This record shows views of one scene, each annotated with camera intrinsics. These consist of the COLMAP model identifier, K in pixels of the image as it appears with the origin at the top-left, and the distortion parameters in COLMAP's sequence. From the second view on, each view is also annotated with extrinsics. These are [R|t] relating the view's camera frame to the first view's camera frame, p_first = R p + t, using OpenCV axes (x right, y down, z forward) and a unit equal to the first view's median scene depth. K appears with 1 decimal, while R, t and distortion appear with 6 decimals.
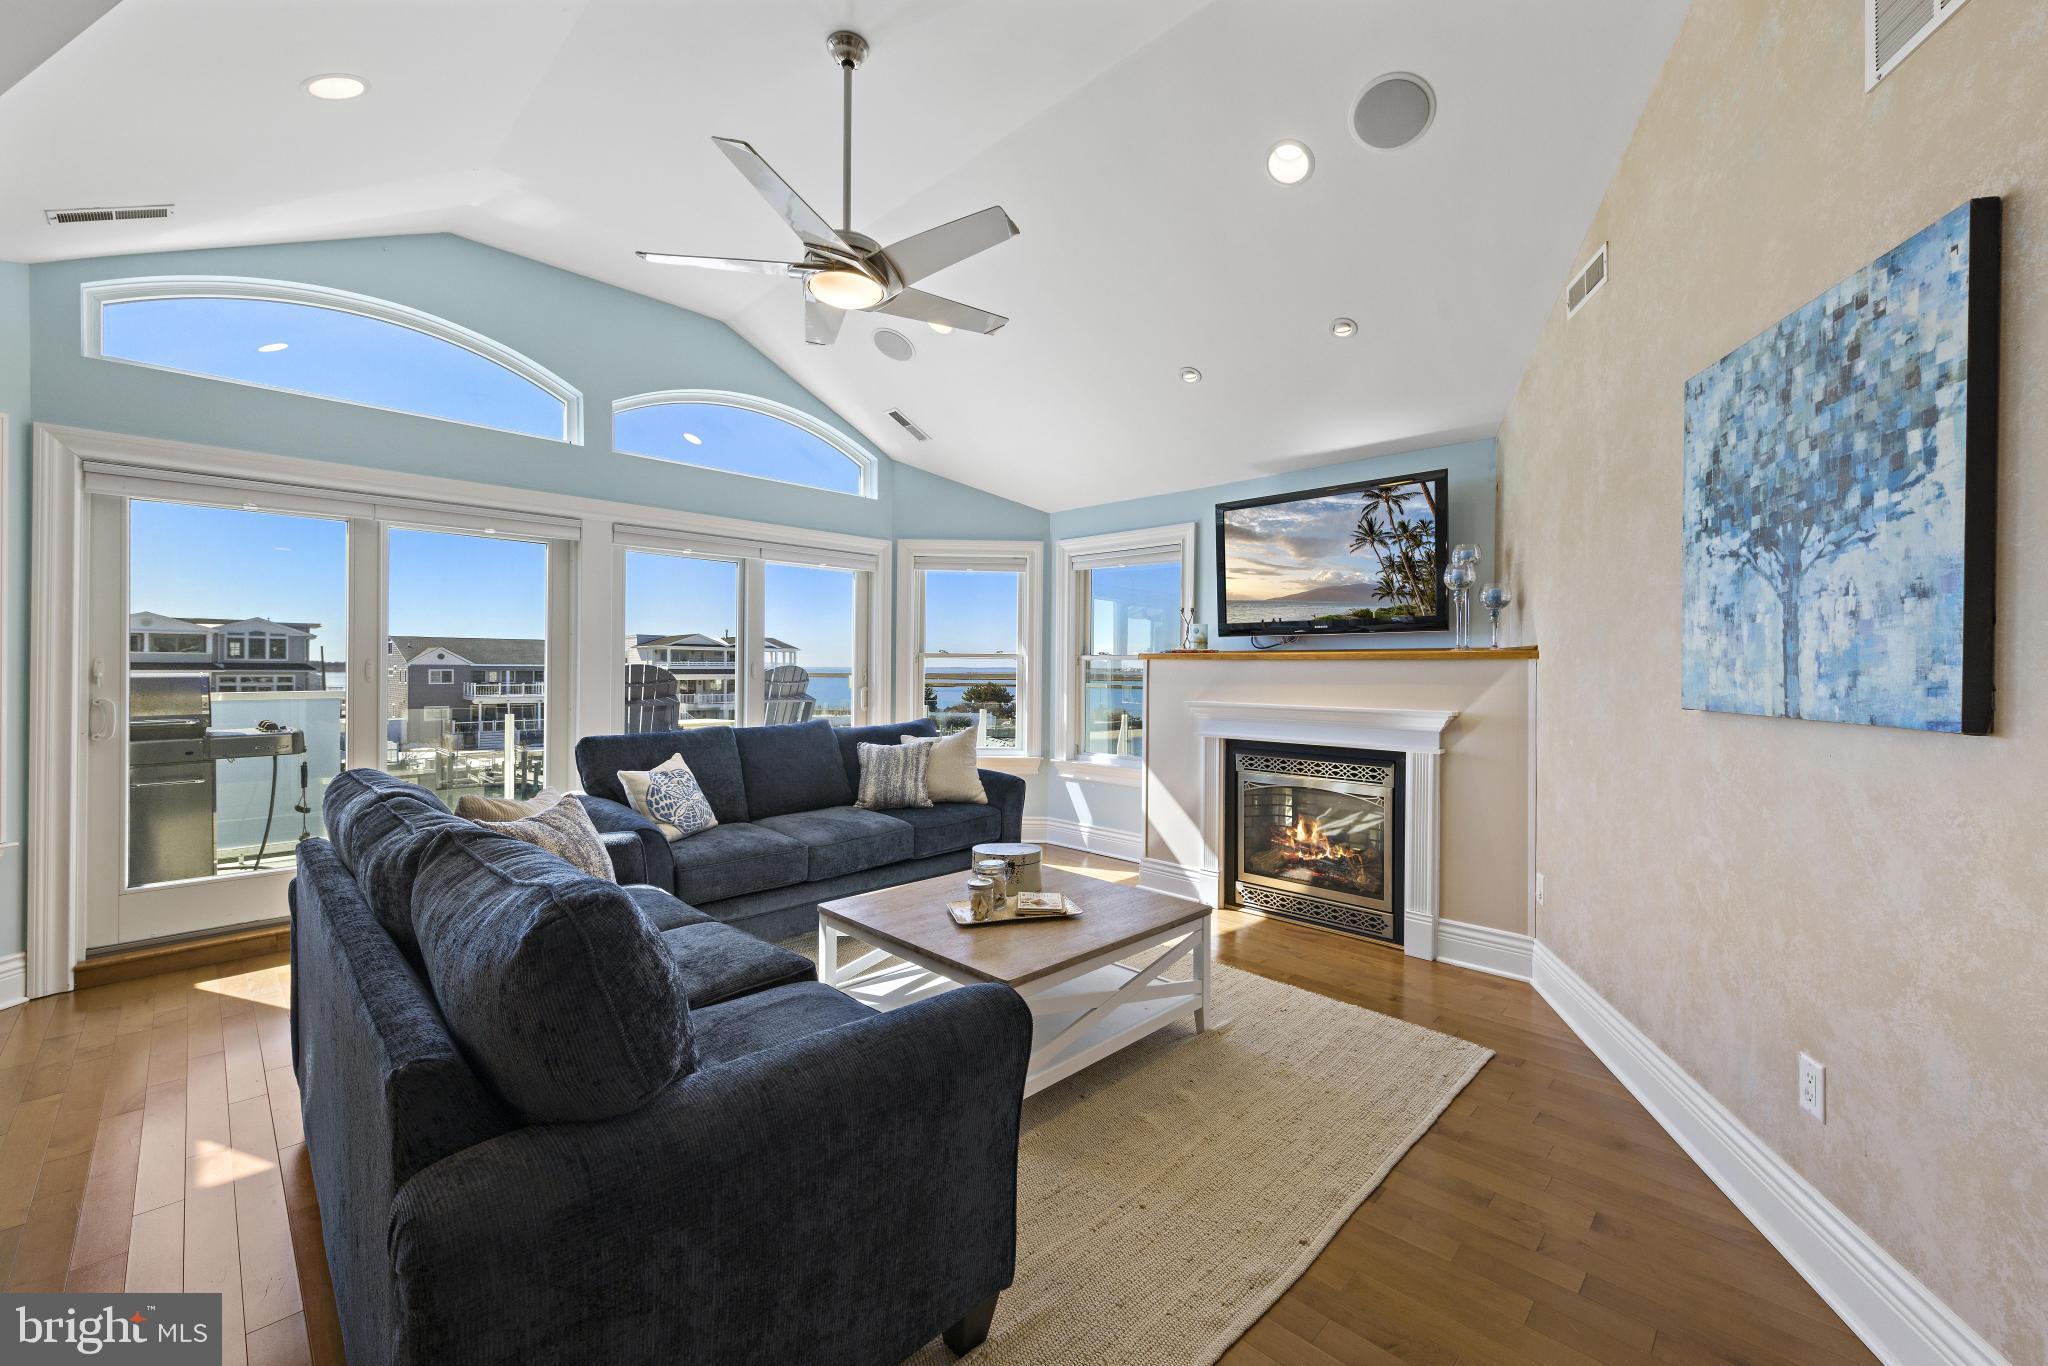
lens RADIAL K [[815.2, 0, 1034.3], [0, 815.2, 672.1], [0, 0, 1]] dist [0.001990, -0.000245]
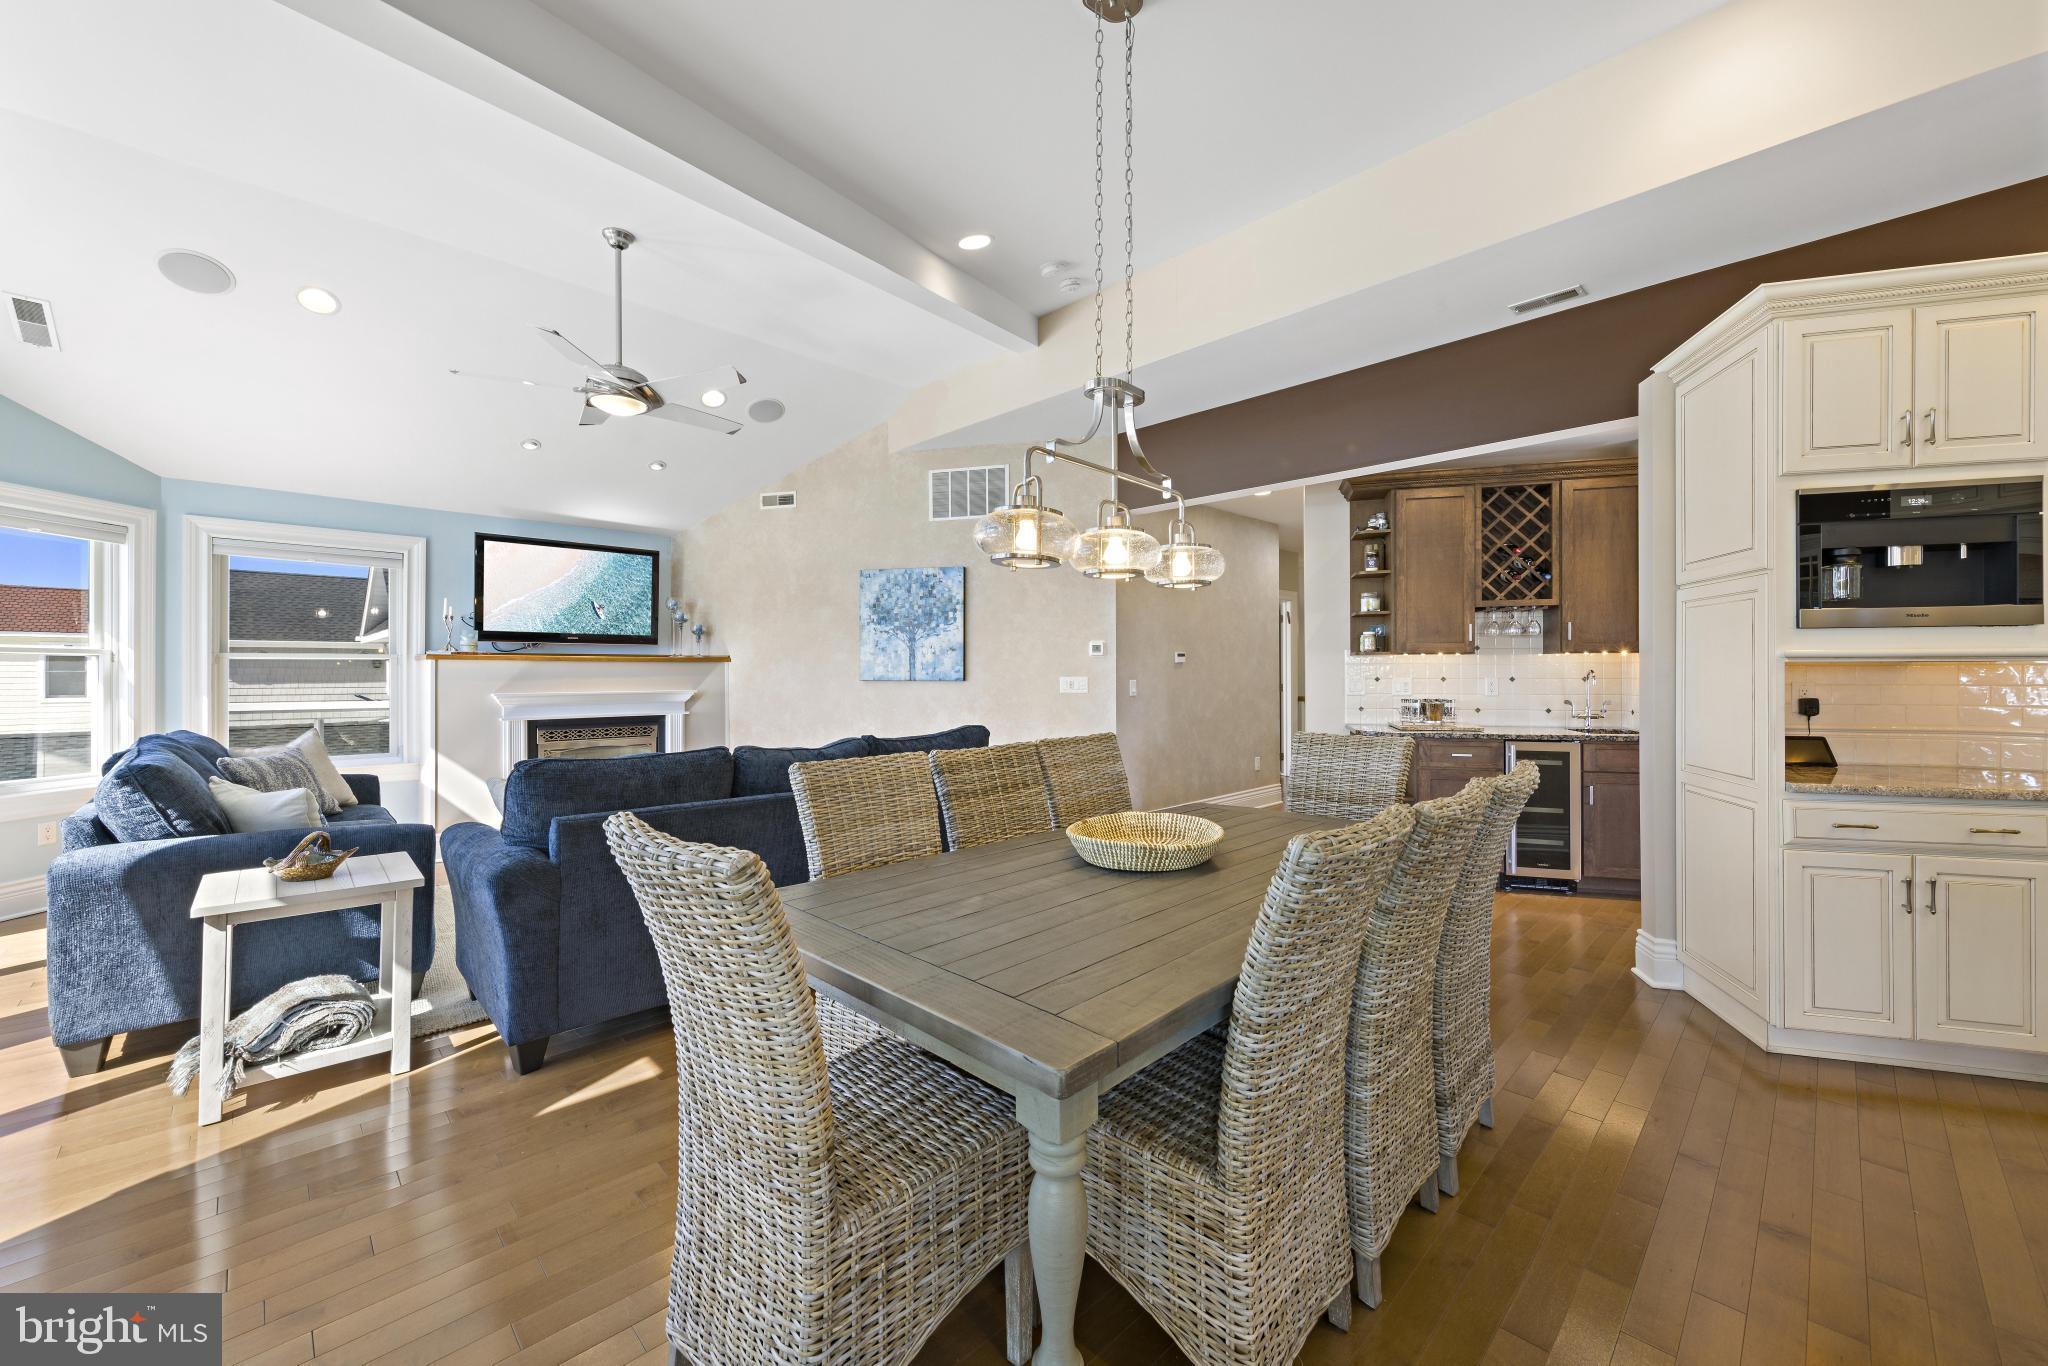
lens RADIAL K [[777.3, 0, 1029.8], [0, 777.3, 666.3], [0, 0, 1]] dist [0.000464, 0.000210]
pose [[0.018424, -0.003222, 0.999825, -1.399404], [0.005316, 0.999981, 0.003125, -0.007551], [-0.999816, 0.005257, 0.018441, 0.227793]]
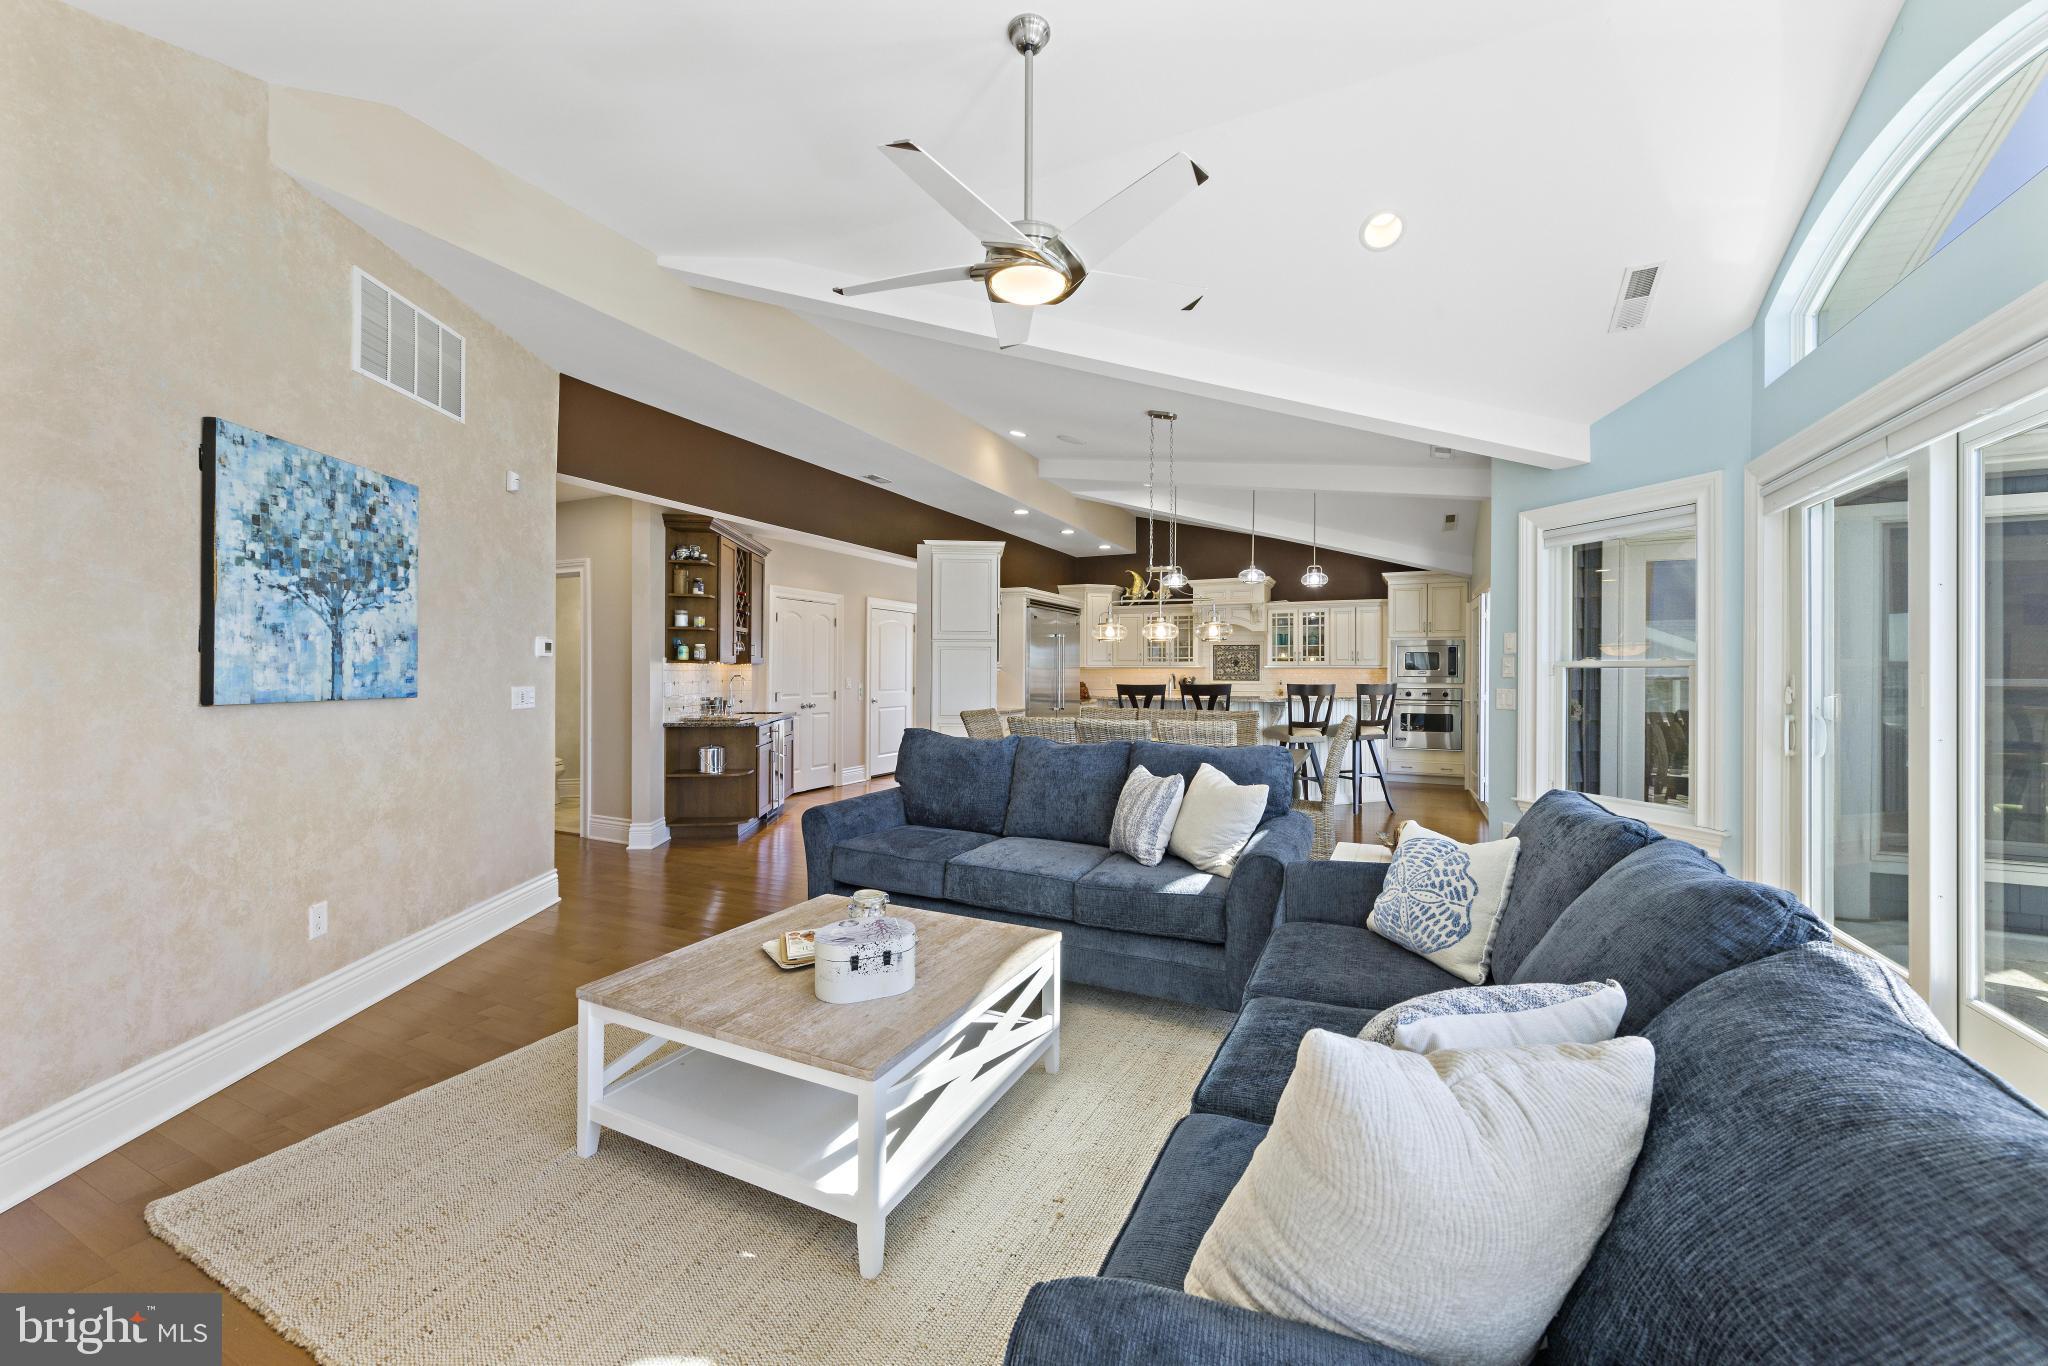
lens RADIAL K [[777.3, 0, 1028.8], [0, 777.3, 673.1], [0, 0, 1]] dist [0.000464, 0.000210]
pose [[-0.946434, -0.010247, -0.322736, 0.051206], [-0.011262, 0.999936, 0.001279, -0.009756], [0.322702, 0.004845, -0.946488, 1.649423]]
